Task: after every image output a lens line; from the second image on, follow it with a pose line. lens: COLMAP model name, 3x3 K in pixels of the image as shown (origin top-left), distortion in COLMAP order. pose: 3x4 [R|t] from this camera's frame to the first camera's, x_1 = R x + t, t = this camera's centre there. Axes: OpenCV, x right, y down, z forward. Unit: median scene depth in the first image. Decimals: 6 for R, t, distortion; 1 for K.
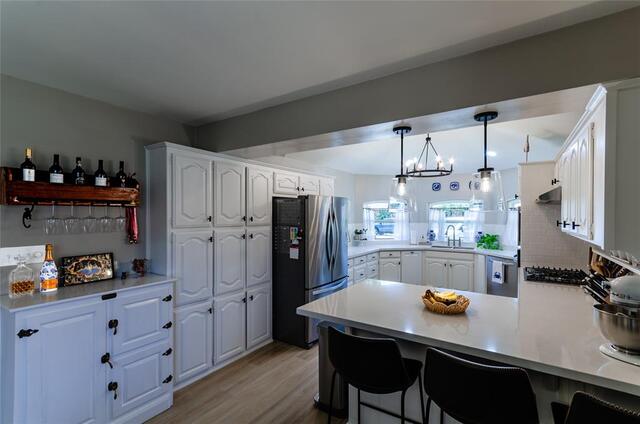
lens RADIAL K [[285.4, 0, 320.0], [0, 285.4, 214.9], [0, 0, 1]] dist [-0.001961, 0.002376]
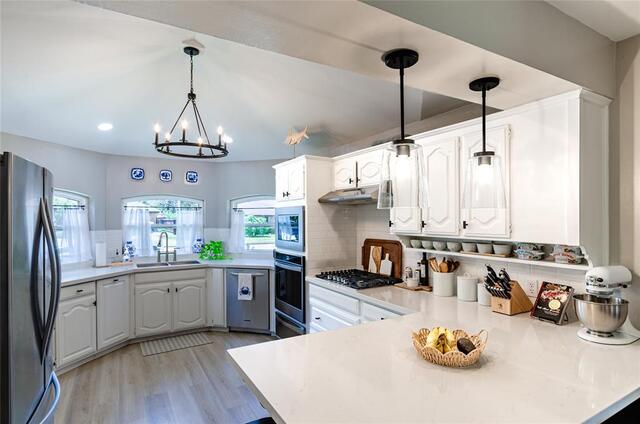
lens RADIAL K [[348.9, 0, 324.7], [0, 348.9, 216.7], [0, 0, 1]] dist [0.000317, -0.005700]
pose [[0.430723, -0.003311, 0.902478, -0.234368], [0.006361, 0.999980, 0.000633, 0.003312], [-0.902462, 0.005468, 0.430735, 0.503330]]
